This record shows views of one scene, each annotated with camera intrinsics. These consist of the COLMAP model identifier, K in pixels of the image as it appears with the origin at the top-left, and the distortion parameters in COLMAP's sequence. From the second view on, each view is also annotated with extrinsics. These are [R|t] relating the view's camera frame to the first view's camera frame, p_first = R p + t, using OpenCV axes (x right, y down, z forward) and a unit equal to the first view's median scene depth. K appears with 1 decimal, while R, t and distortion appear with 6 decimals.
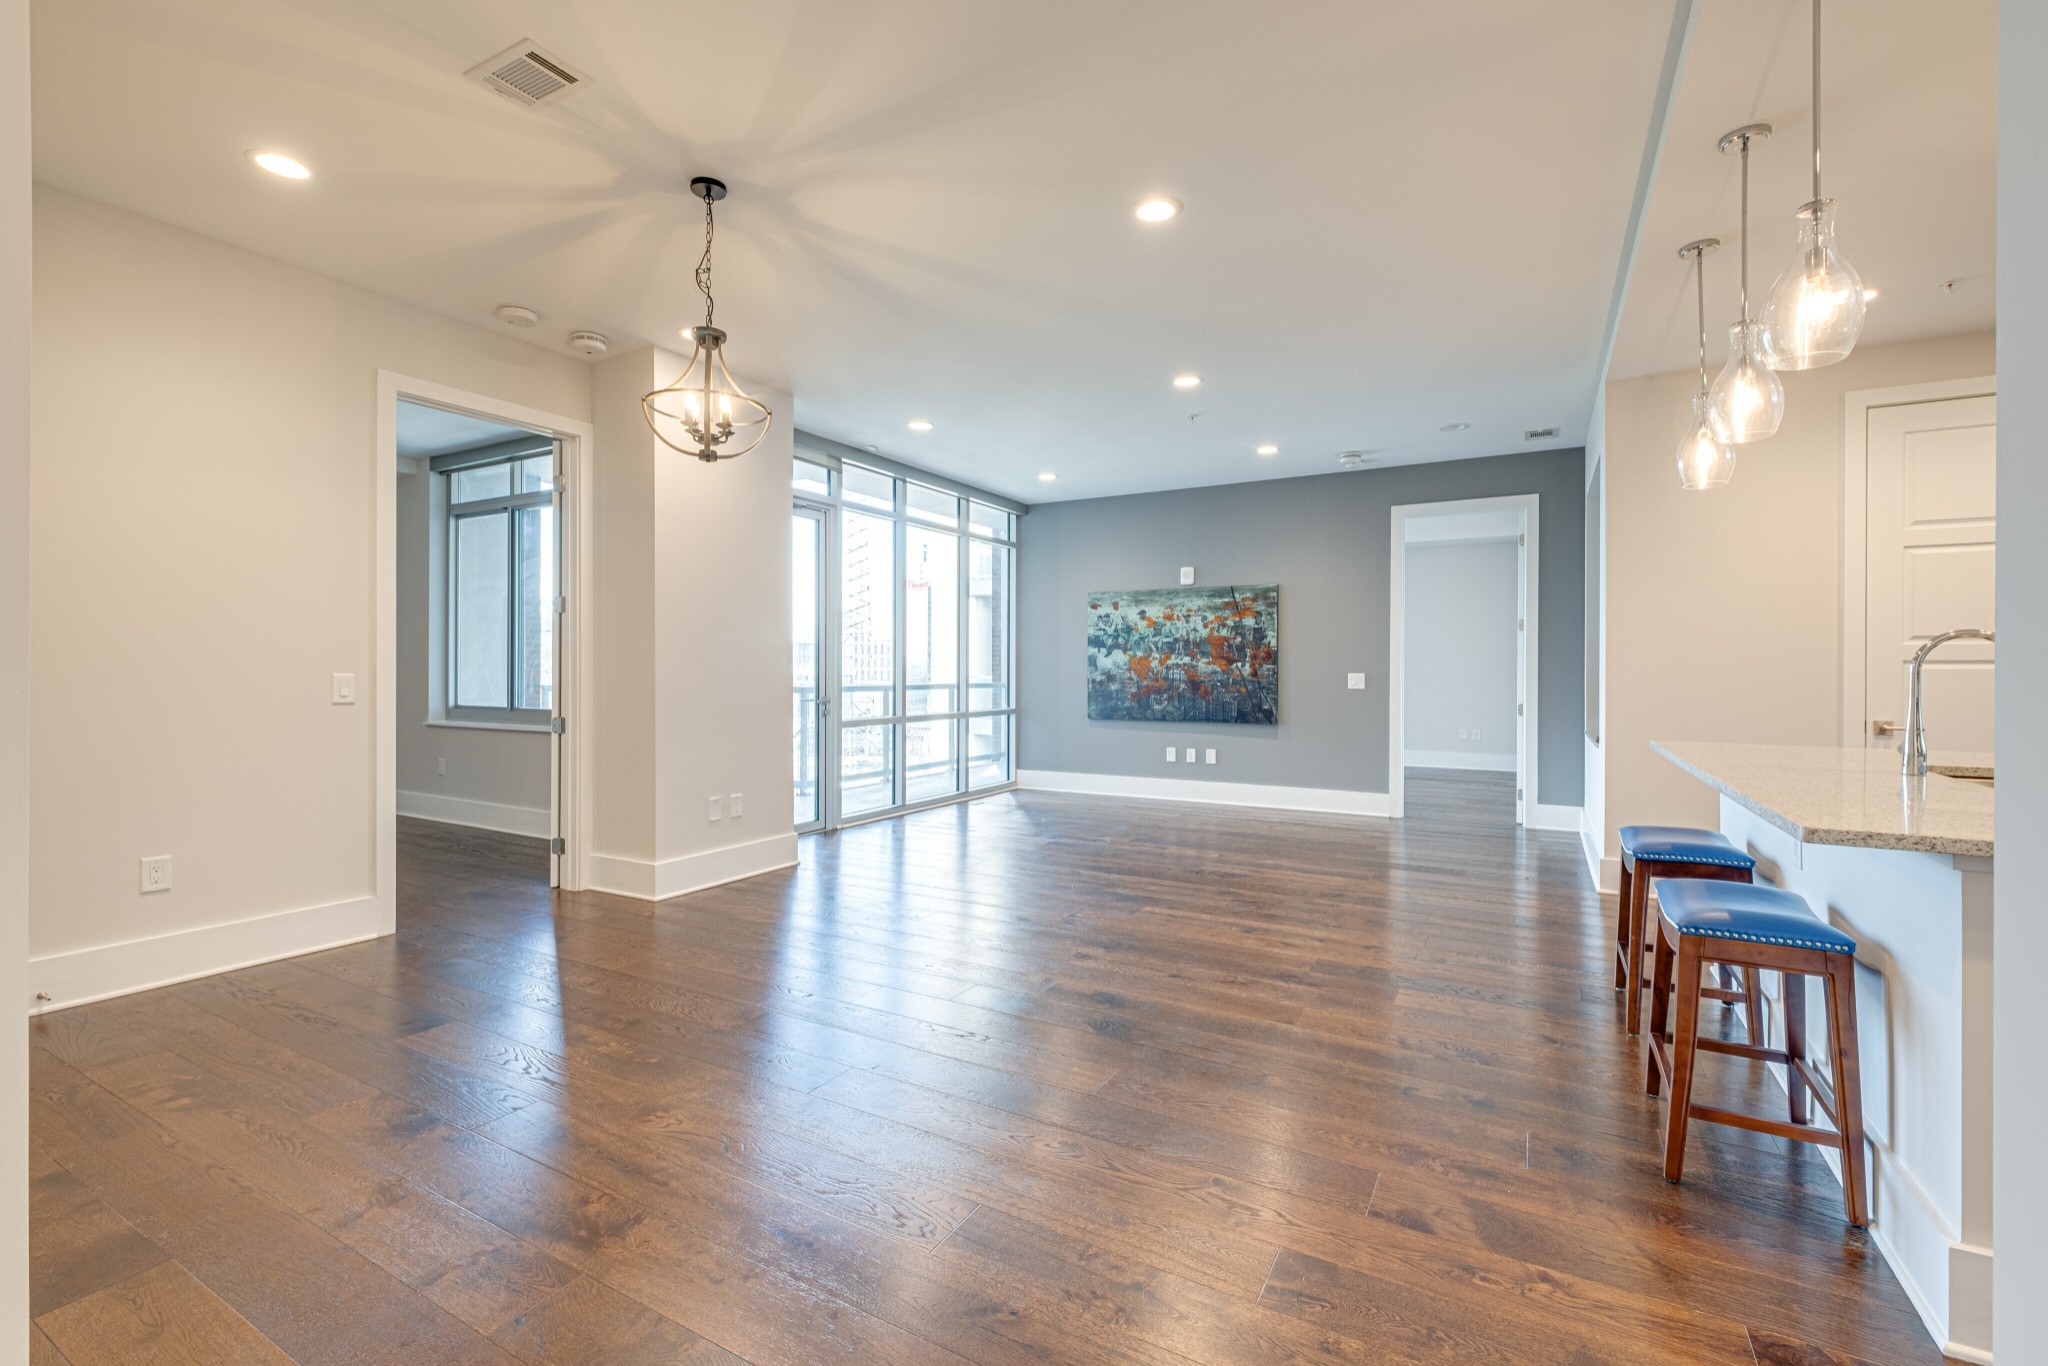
lens RADIAL K [[881.5, 0, 1031.1], [0, 881.5, 672.2], [0, 0, 1]] dist [0.005174, 0.000038]
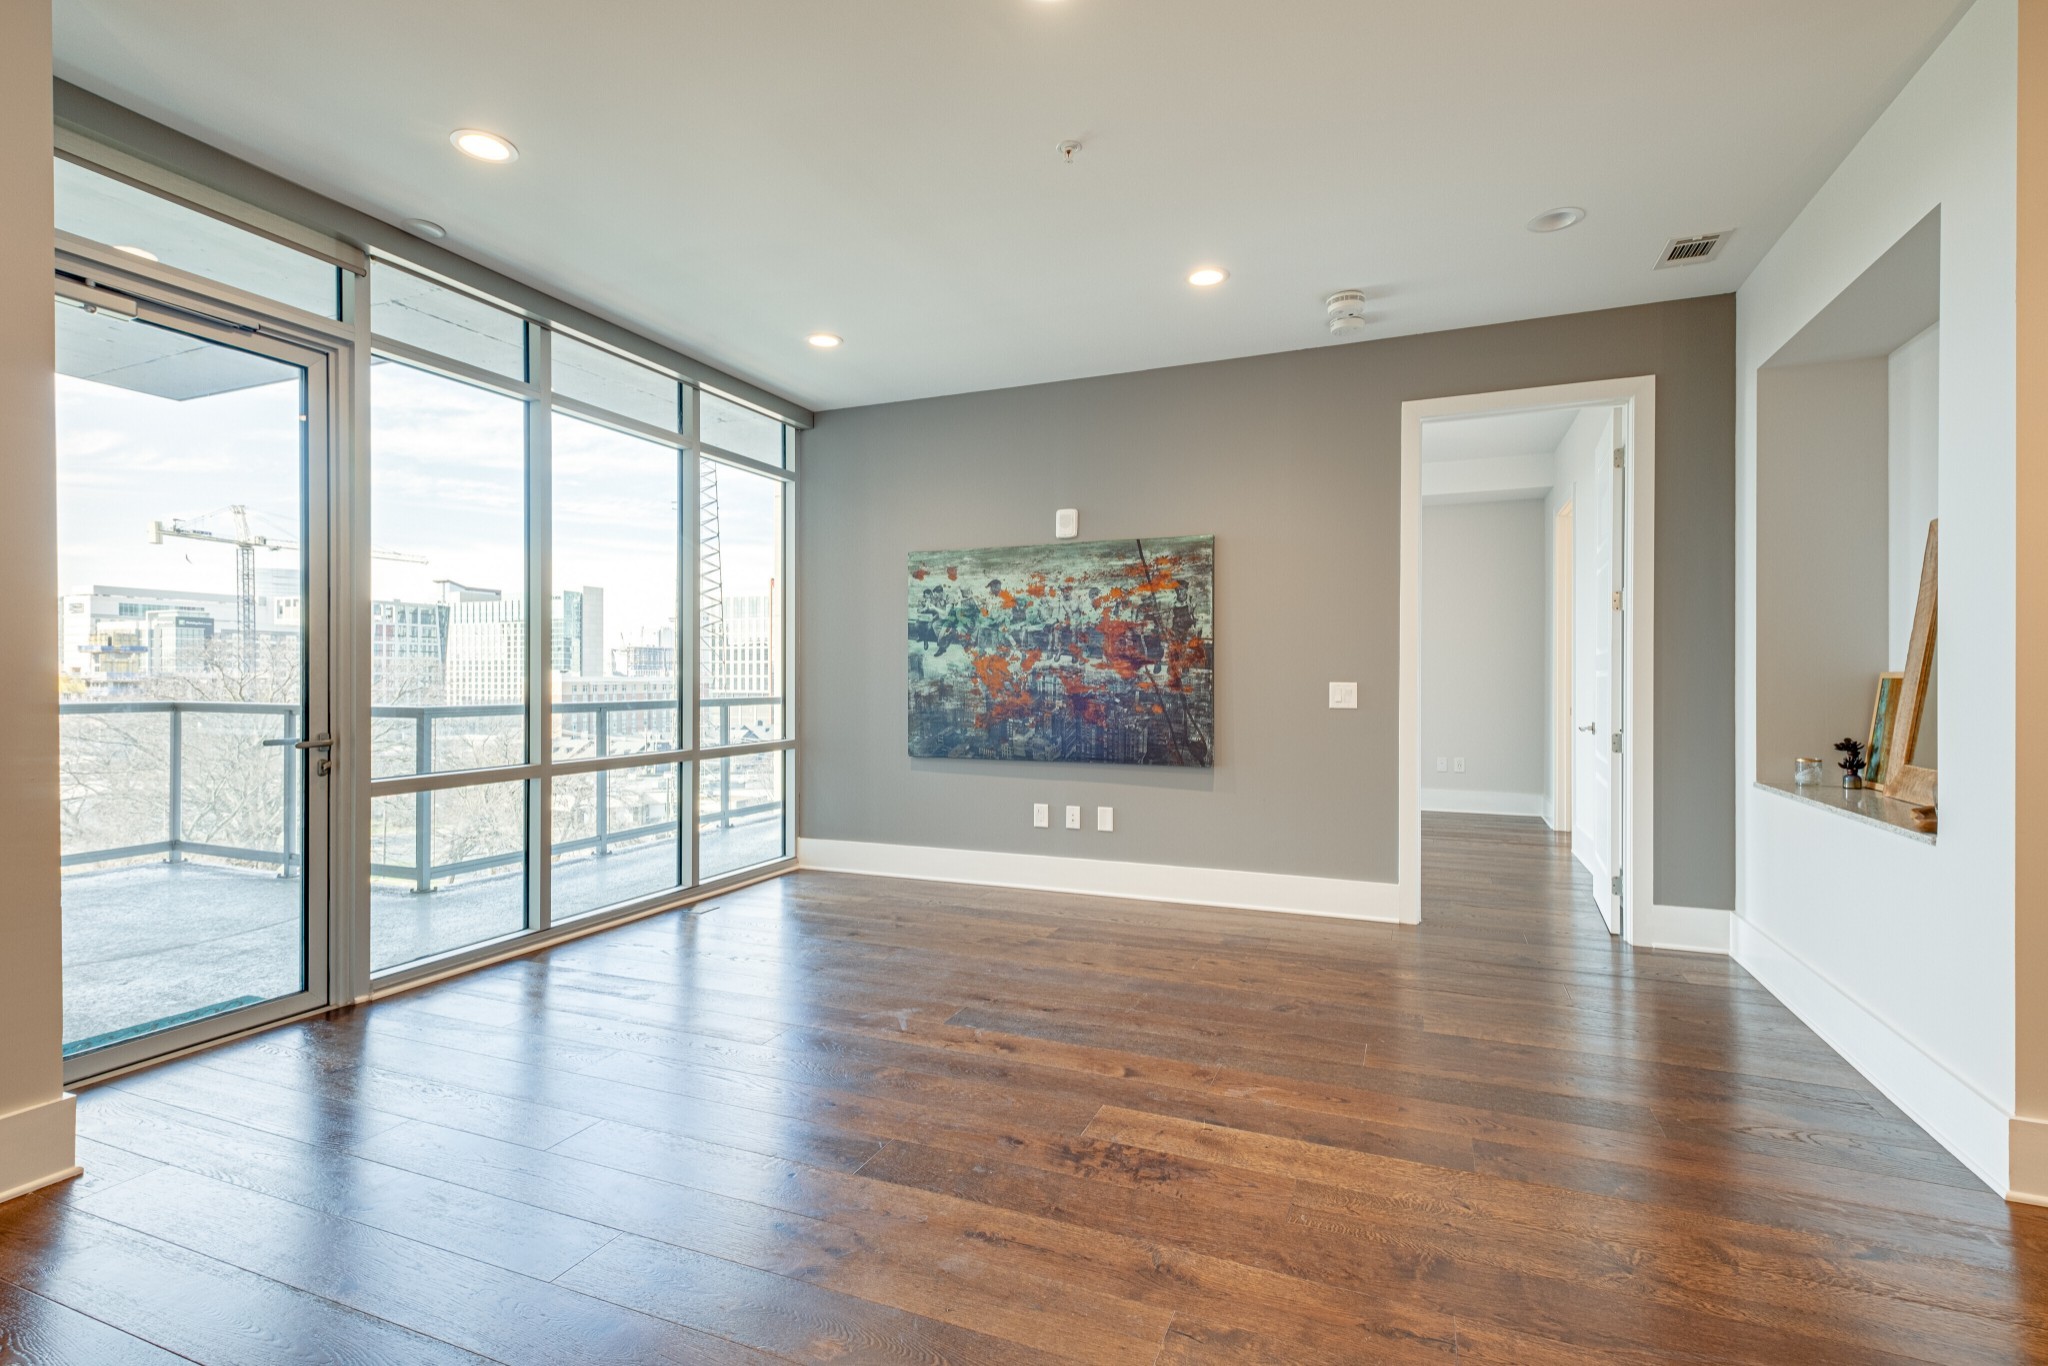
lens RADIAL K [[971.7, 0, 1030.0], [0, 971.7, 678.4], [0, 0, 1]] dist [-0.001025, -0.000860]
pose [[0.991674, -0.001885, 0.128759, 0.066125], [0.002101, 0.999997, -0.001539, -0.000719], [-0.128756, 0.001797, 0.991675, 0.340406]]
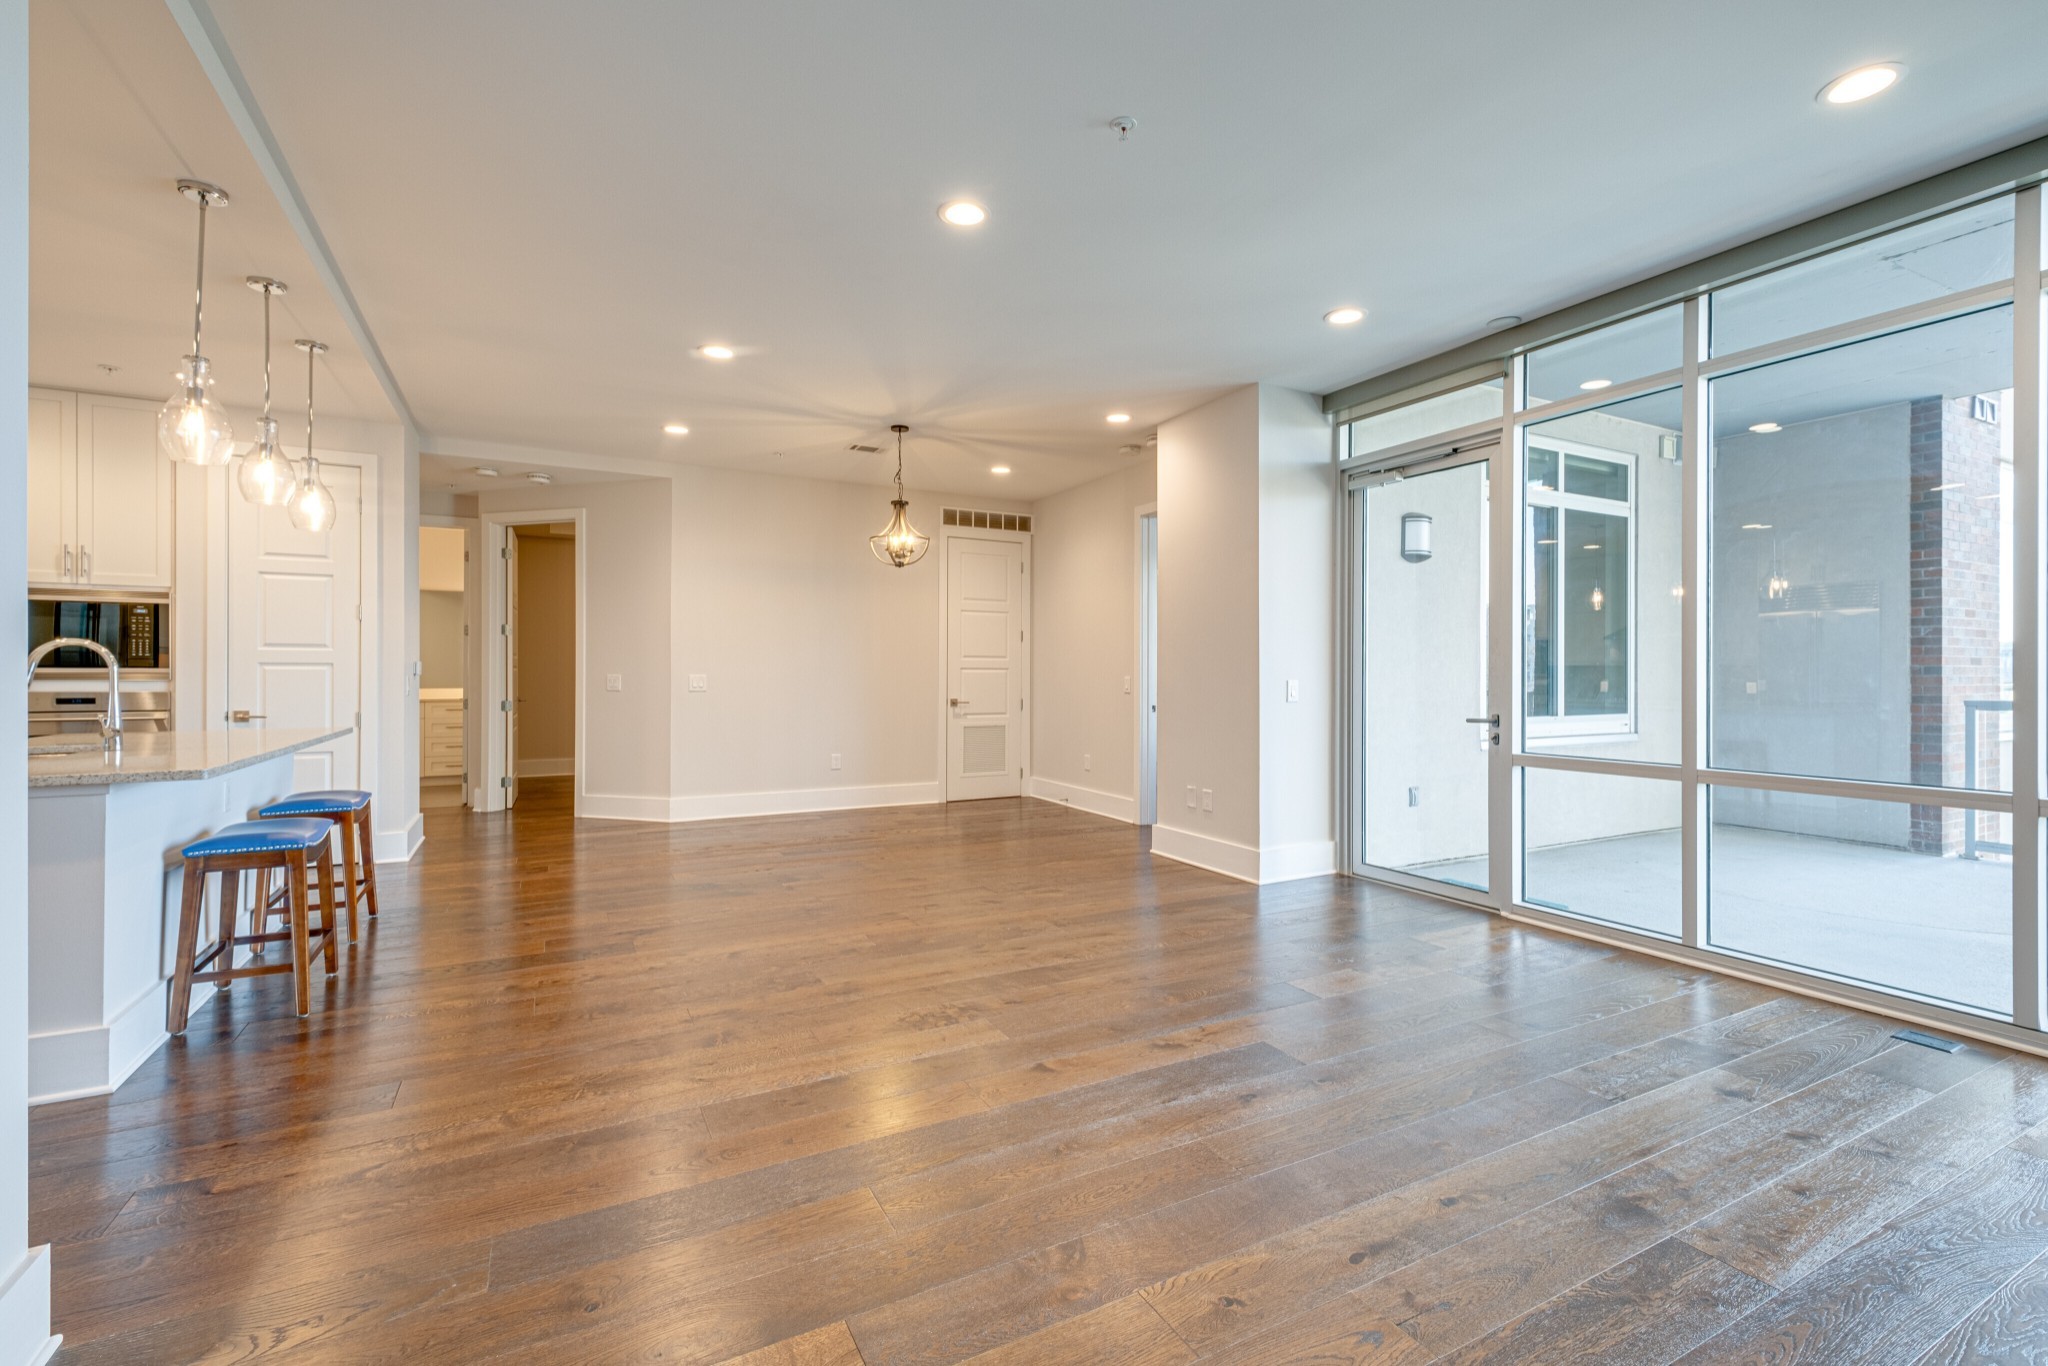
lens RADIAL K [[881.5, 0, 1031.1], [0, 881.5, 672.2], [0, 0, 1]] dist [0.005174, 0.000038]
pose [[-0.536005, -0.006914, -0.844186, 0.428429], [-0.005720, 0.999973, -0.004558, 0.000827], [0.844195, 0.002386, -0.536030, 0.865446]]
